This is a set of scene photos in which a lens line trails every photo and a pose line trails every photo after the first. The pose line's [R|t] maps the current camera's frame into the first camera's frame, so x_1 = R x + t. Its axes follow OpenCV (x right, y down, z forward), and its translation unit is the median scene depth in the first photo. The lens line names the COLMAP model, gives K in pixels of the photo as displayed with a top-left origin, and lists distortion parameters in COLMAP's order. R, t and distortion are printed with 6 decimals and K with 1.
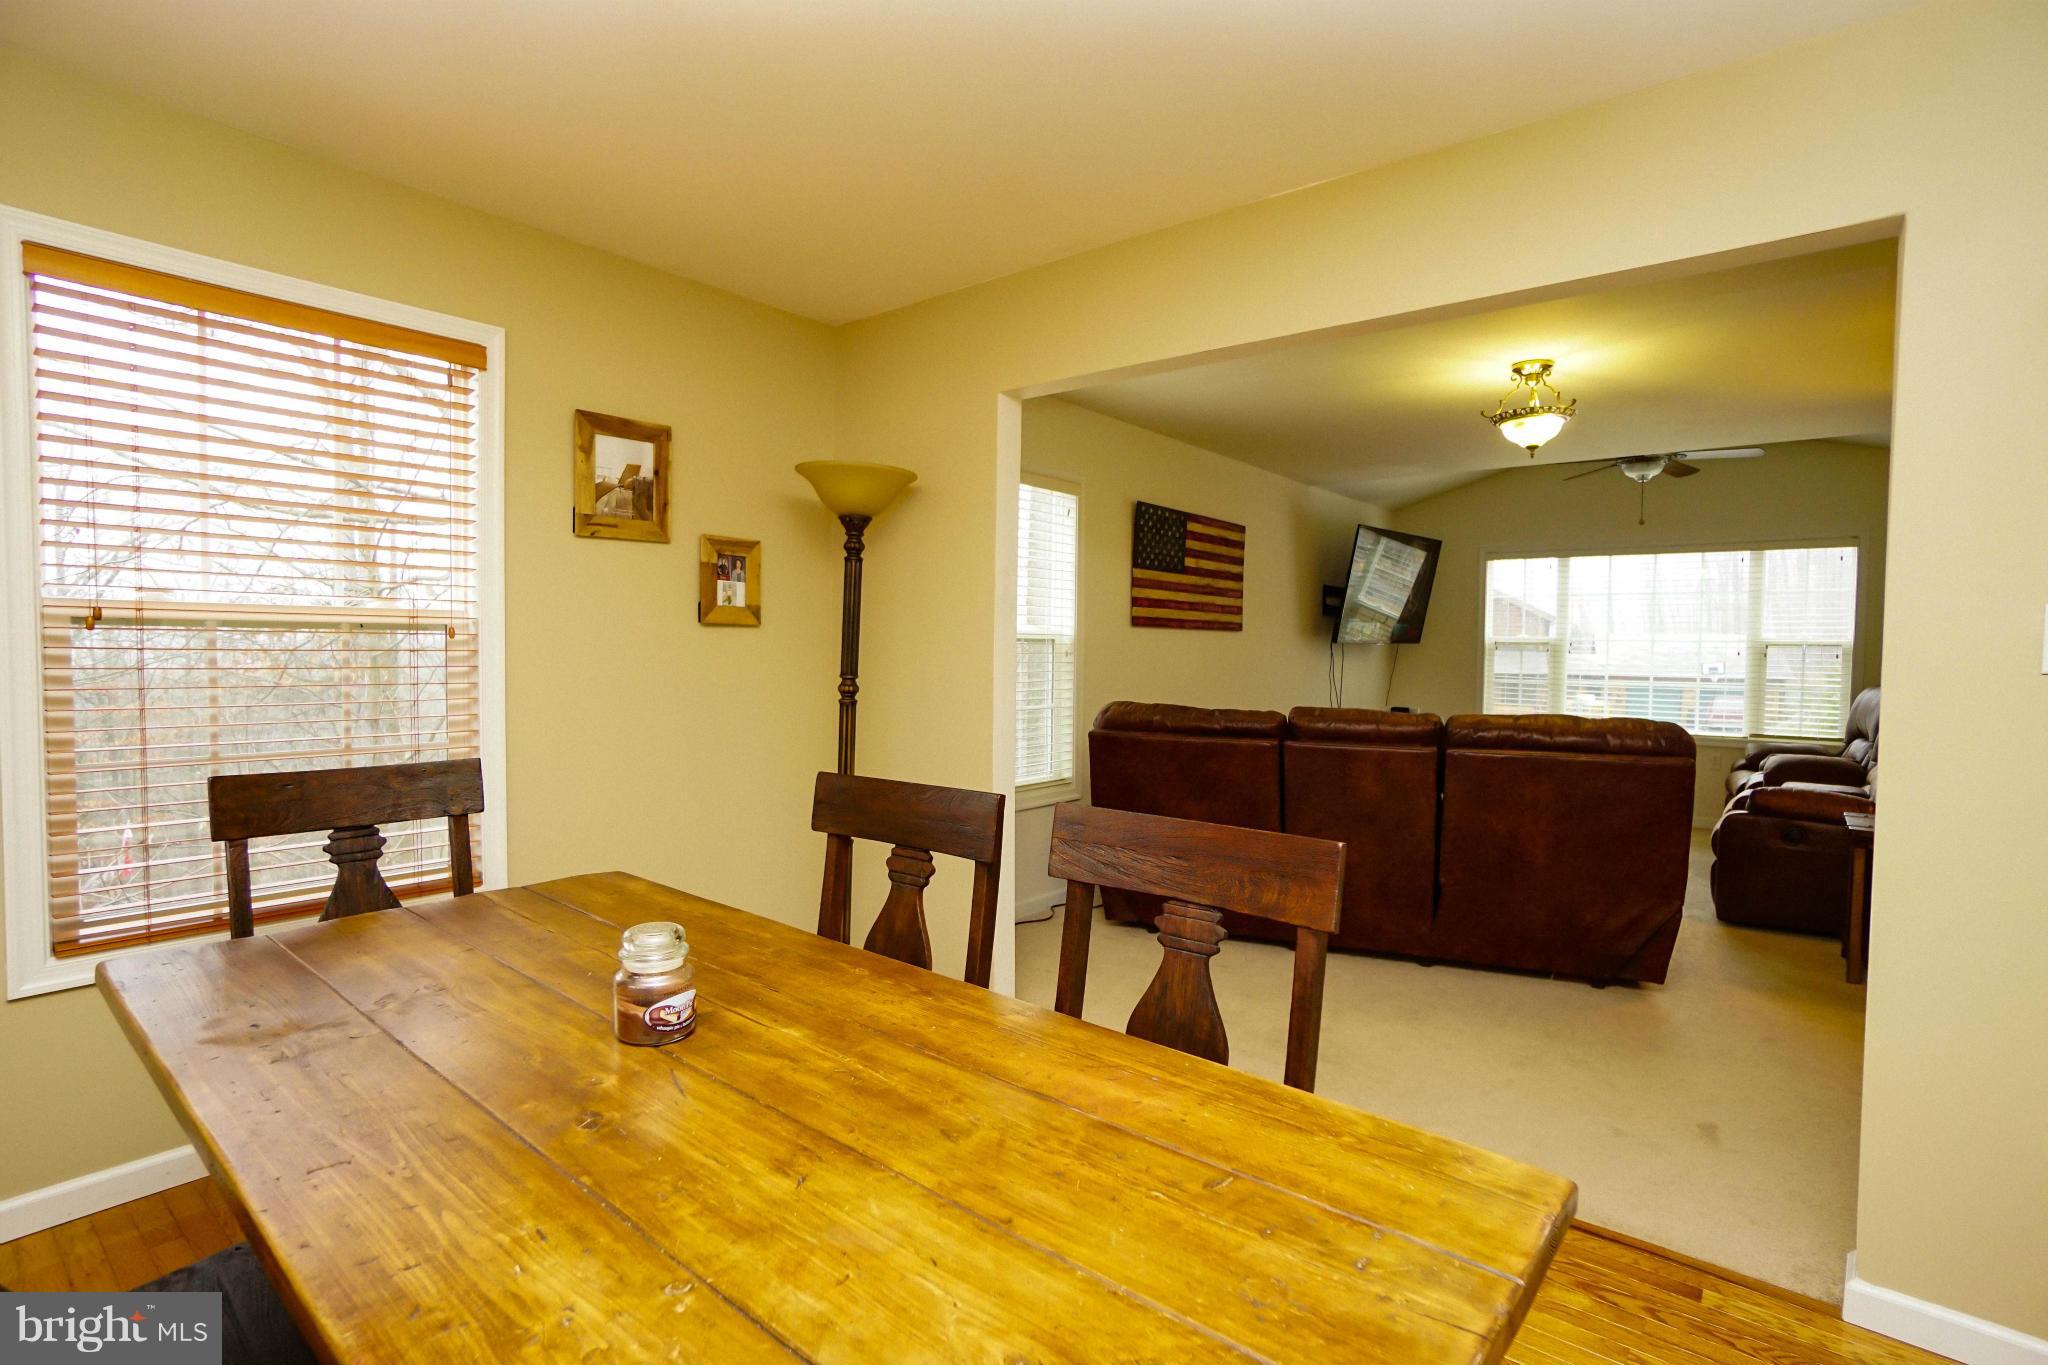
lens RADIAL K [[939.9, 0, 1018.4], [0, 939.9, 684.4], [0, 0, 1]] dist [-0.000530, -0.000053]
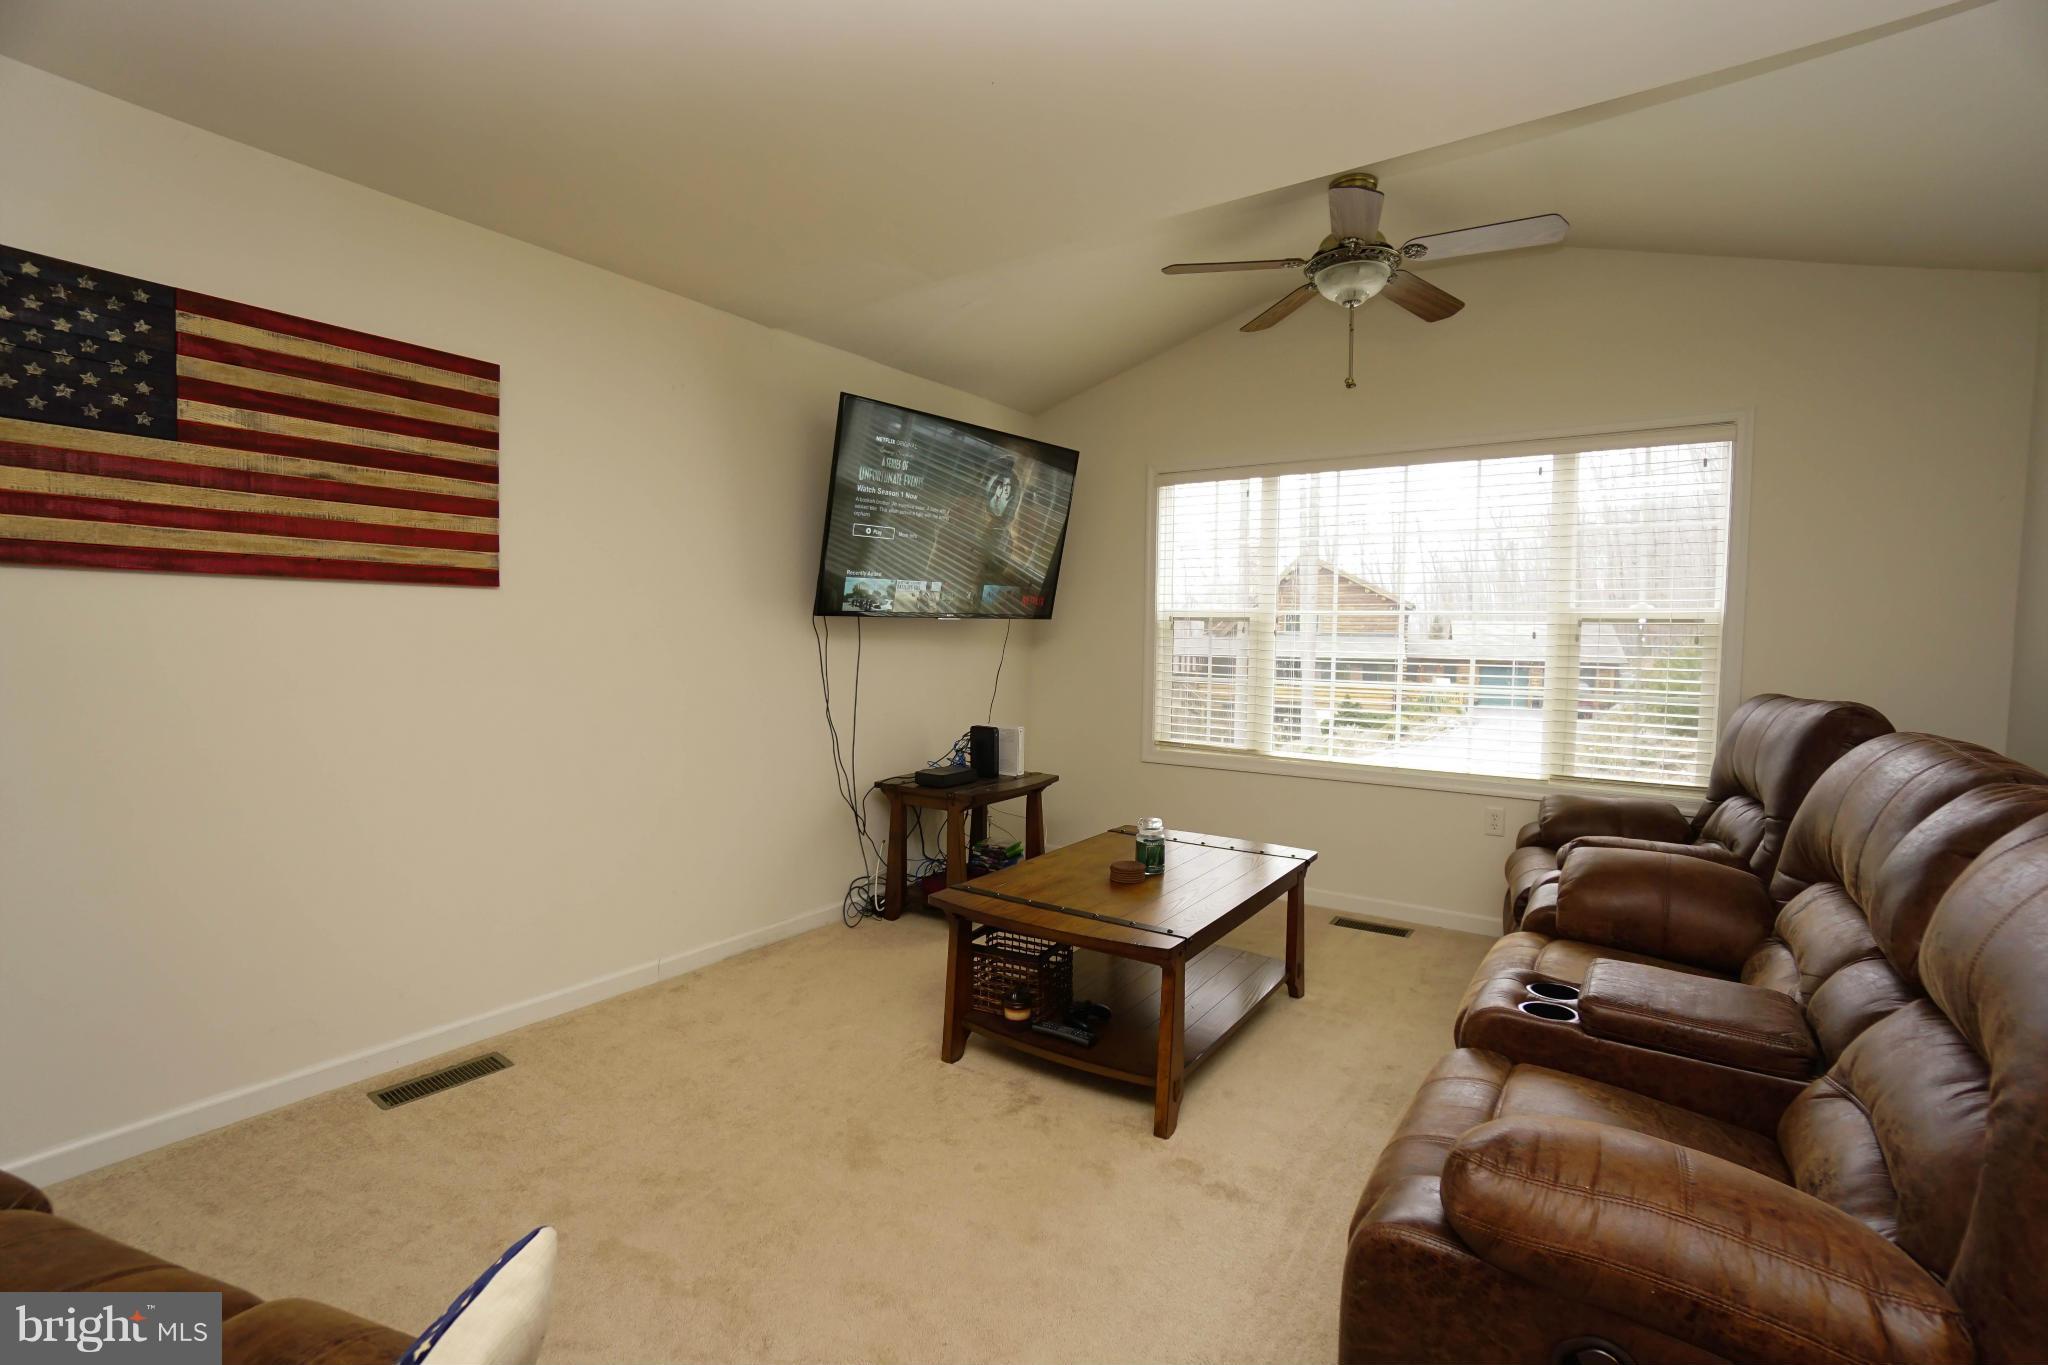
lens RADIAL K [[920.5, 0, 996.7], [0, 920.5, 671.2], [0, 0, 1]] dist [-0.000464, 0.000001]
pose [[0.998462, -0.002638, 0.055370, 0.463778], [0.002630, 0.999997, 0.000212, -0.013507], [-0.055370, -0.000066, 0.998466, 0.521184]]
